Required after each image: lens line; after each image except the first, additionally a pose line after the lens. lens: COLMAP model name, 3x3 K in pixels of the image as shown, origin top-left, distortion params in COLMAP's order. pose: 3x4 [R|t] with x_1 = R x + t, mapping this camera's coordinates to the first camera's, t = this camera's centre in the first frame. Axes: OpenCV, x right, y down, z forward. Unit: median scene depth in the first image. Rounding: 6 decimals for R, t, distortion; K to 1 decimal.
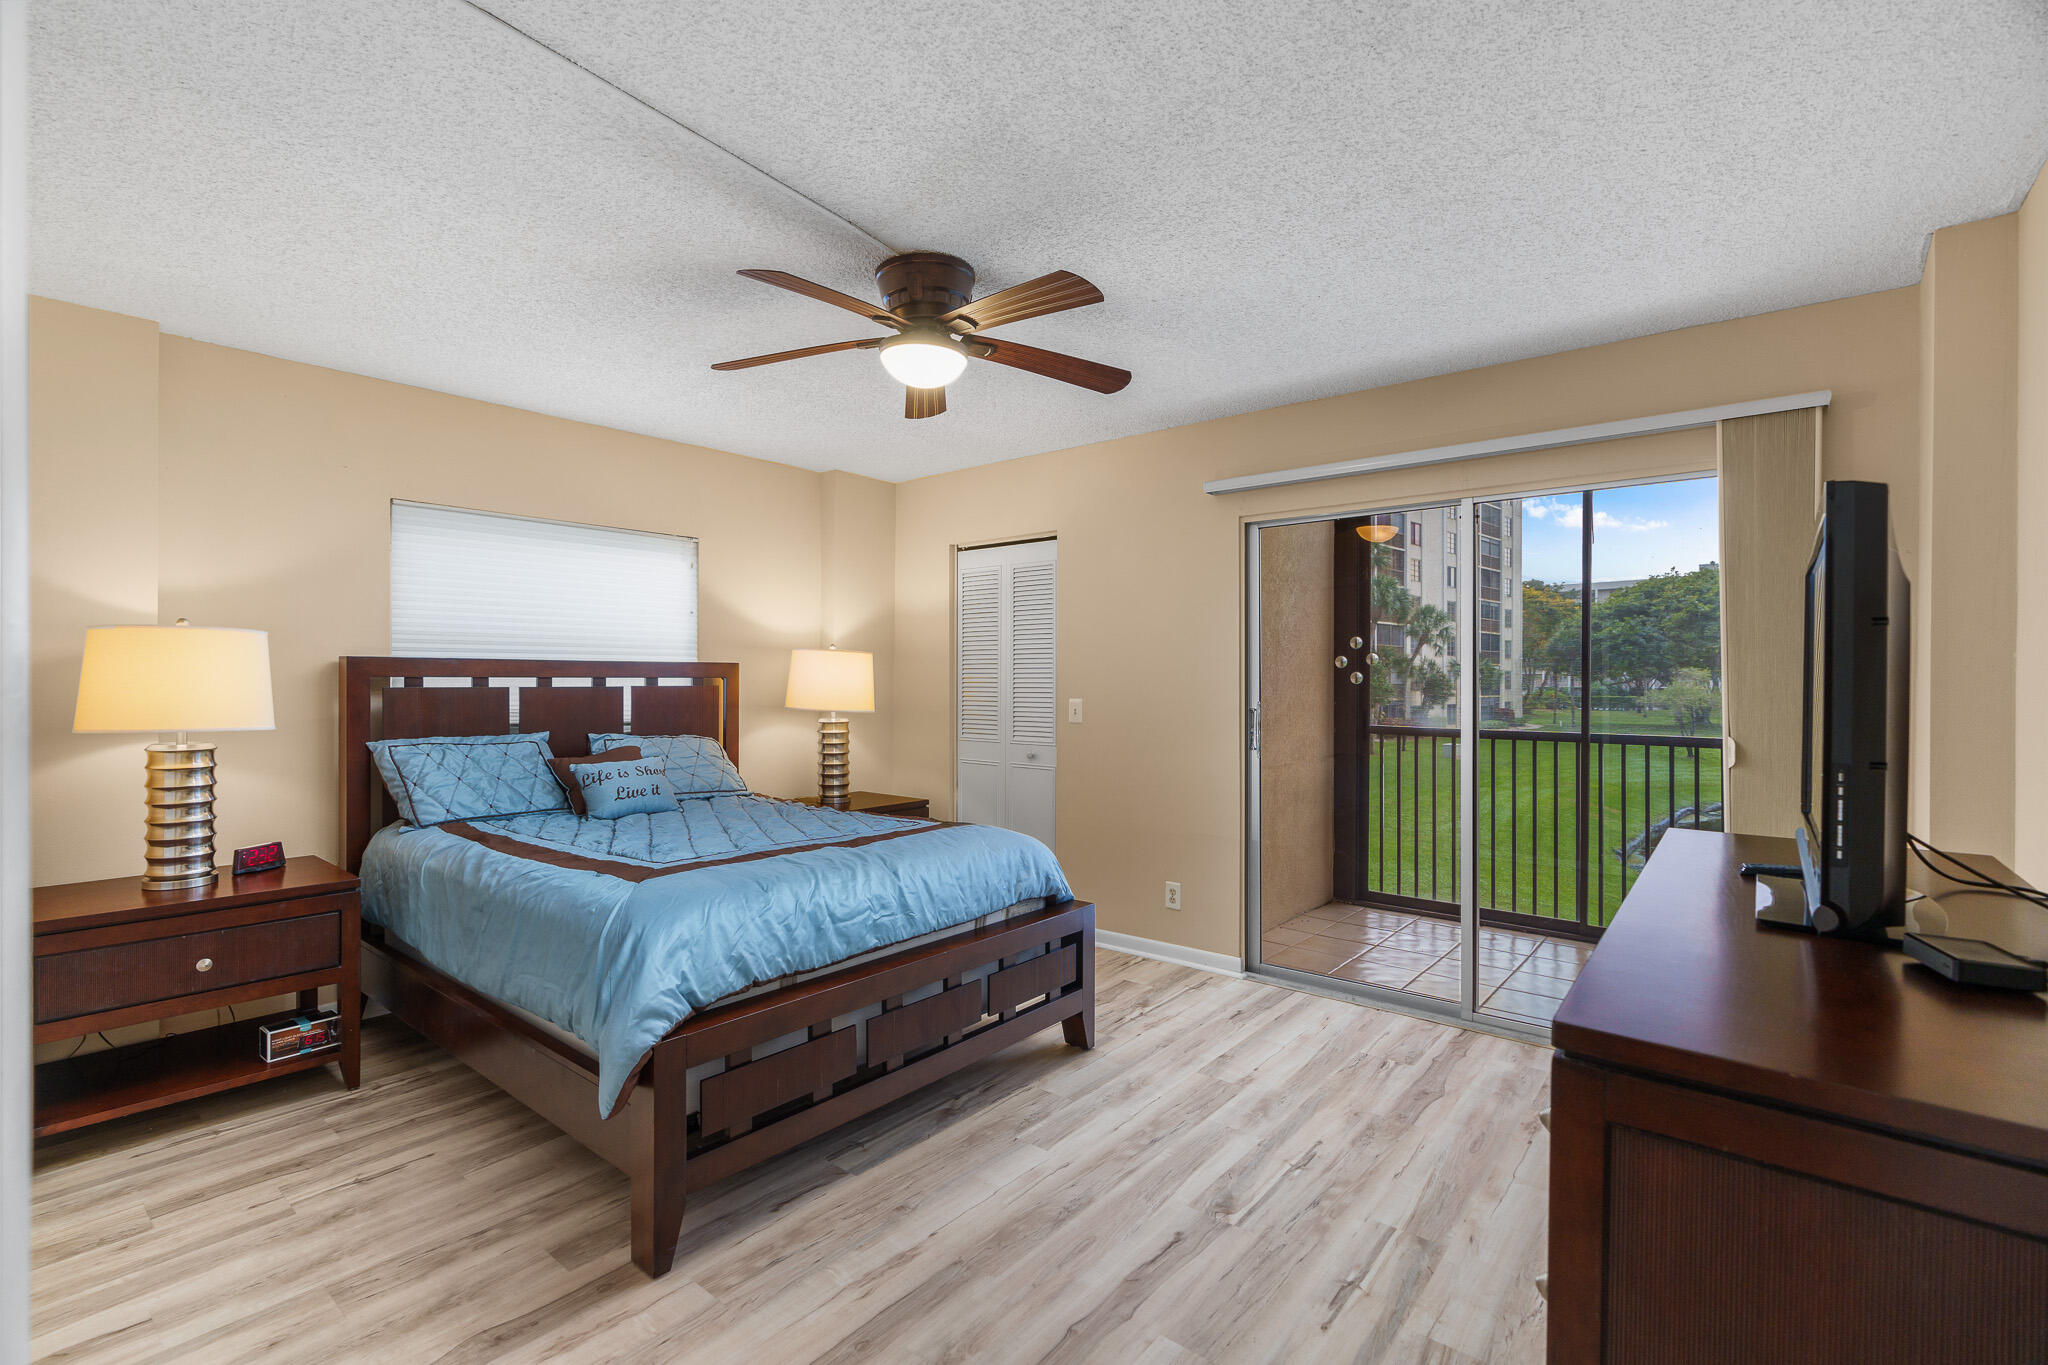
lens RADIAL K [[924.7, 0, 1014.2], [0, 924.7, 679.8], [0, 0, 1]] dist [-0.009476, 0.003432]
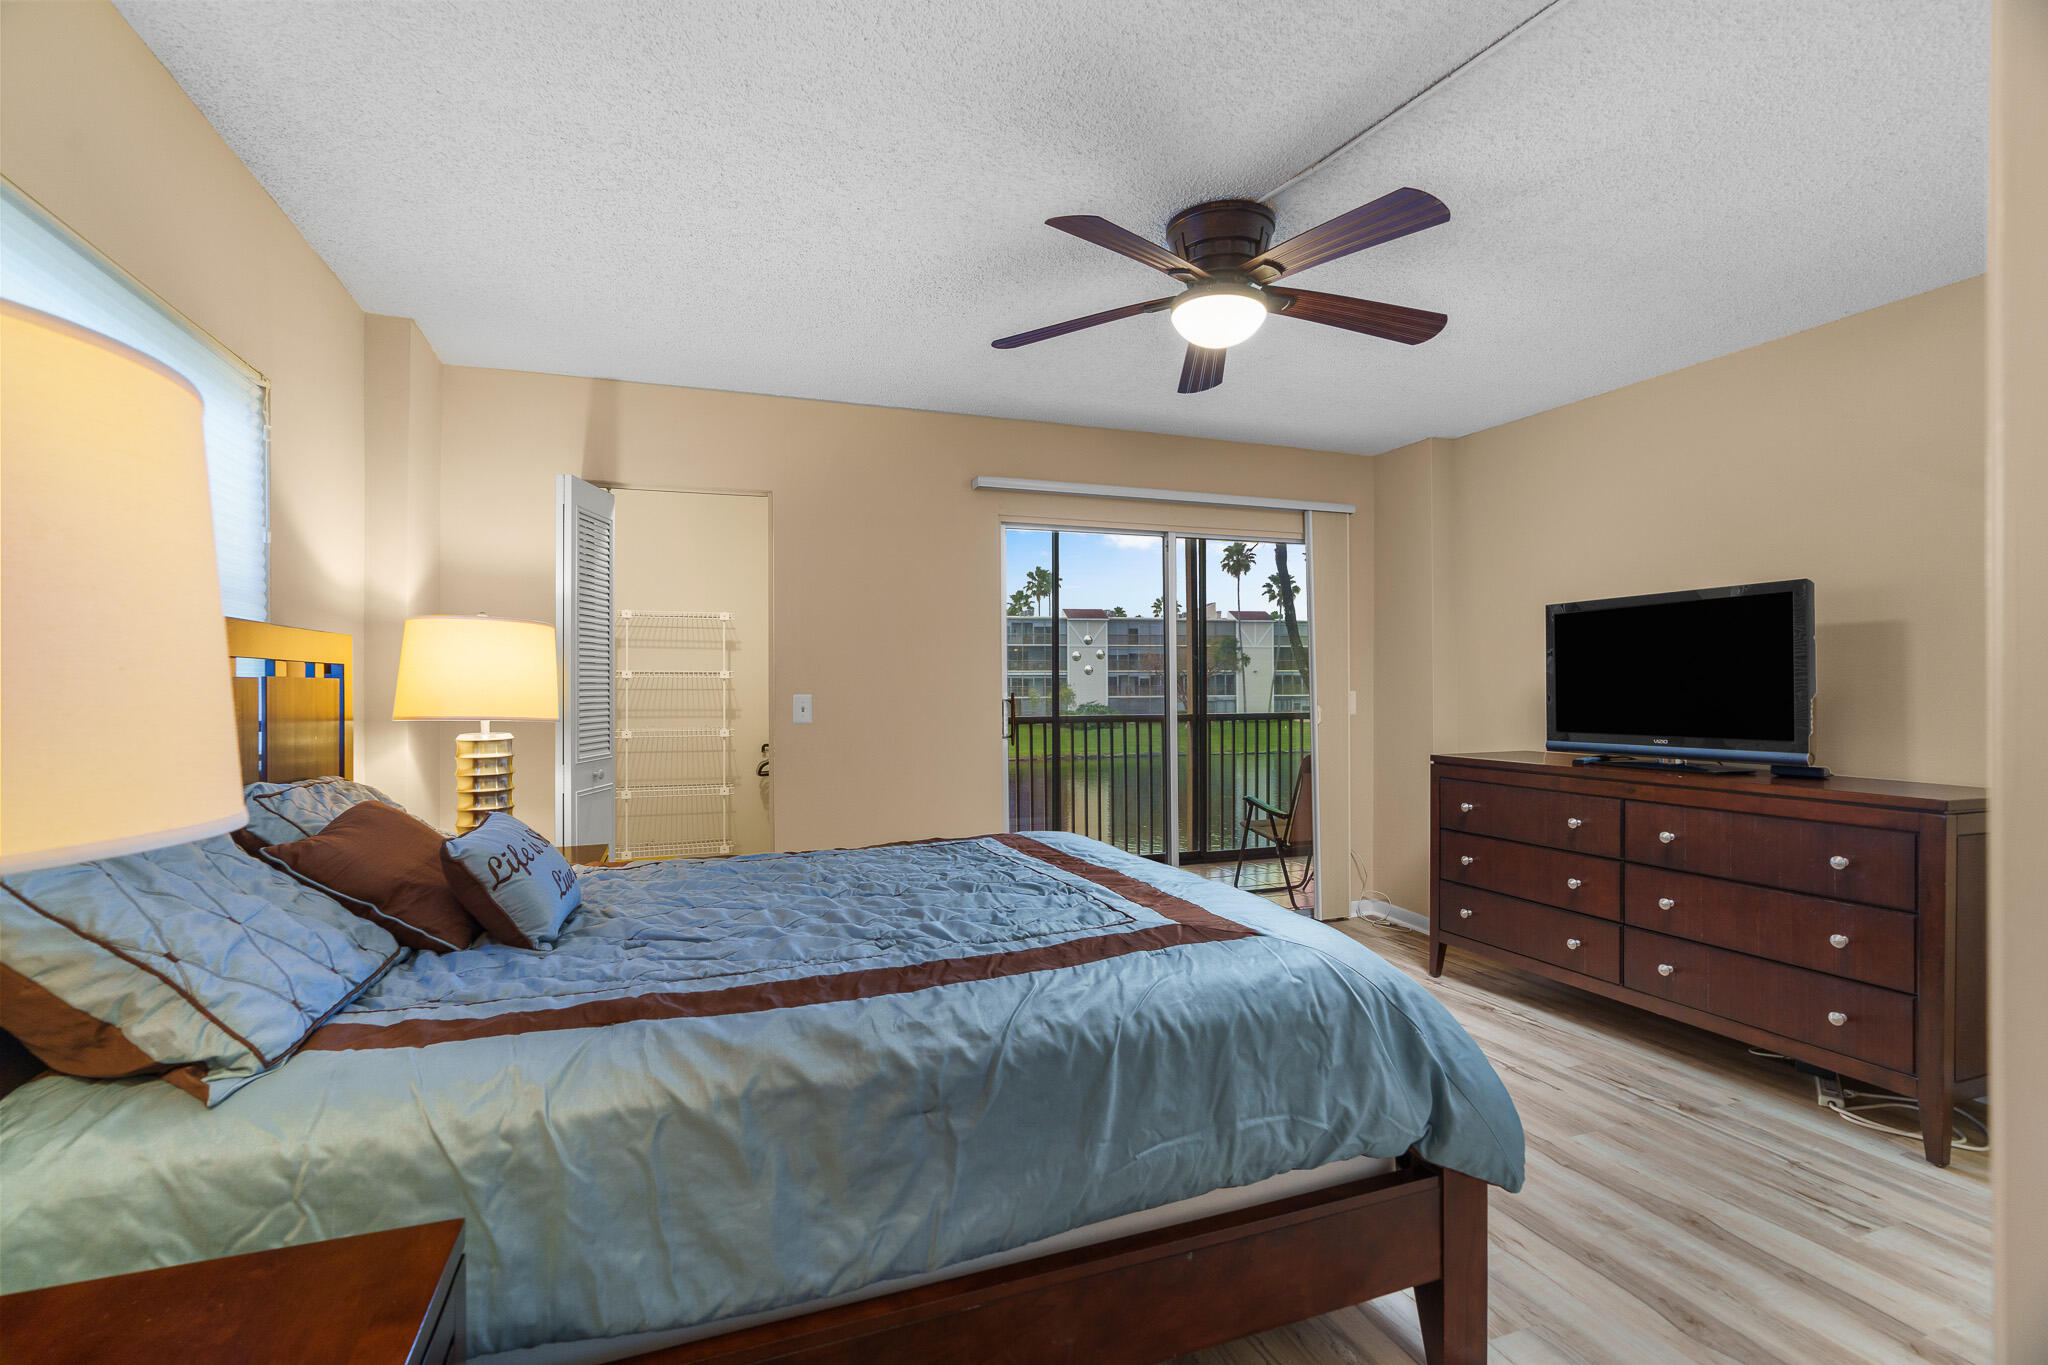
lens RADIAL K [[924.7, 0, 1014.2], [0, 924.7, 679.8], [0, 0, 1]] dist [-0.009476, 0.003432]
pose [[0.491007, 0.001331, 0.871155, -0.904004], [0.007068, 0.999960, -0.005511, 0.020164], [-0.871127, 0.008863, 0.490978, 0.652649]]
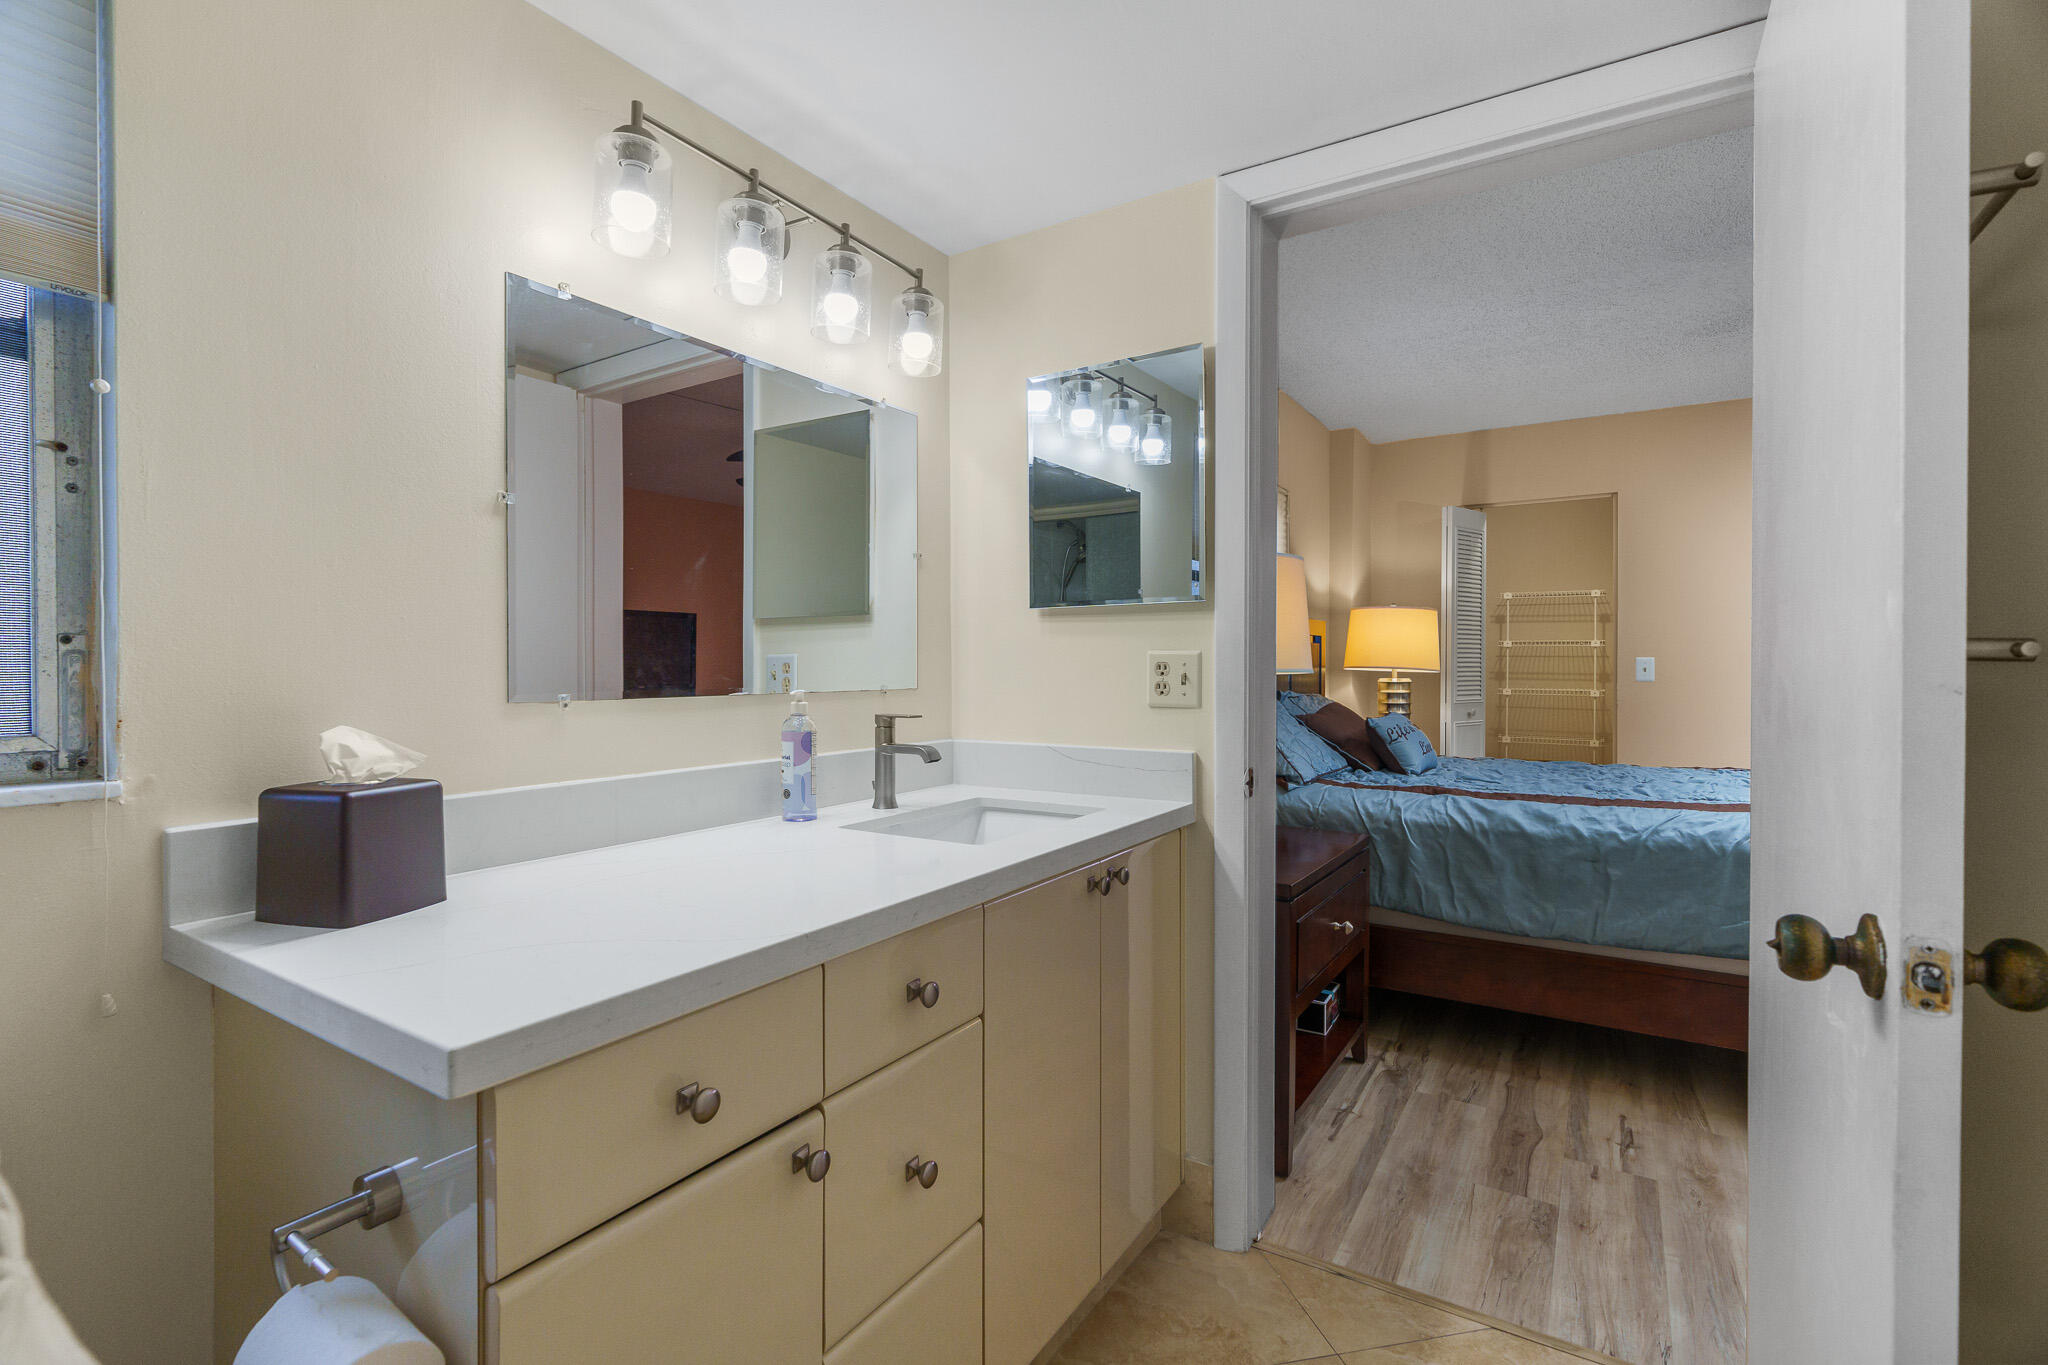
lens RADIAL K [[931.4, 0, 1007.8], [0, 931.4, 680.2], [0, 0, 1]] dist [-0.011181, 0.001548]
pose [[0.992515, -0.003069, 0.122083, -1.179559], [0.001299, 0.999893, 0.014578, 0.046731], [-0.122115, -0.014310, 0.992413, 0.122024]]
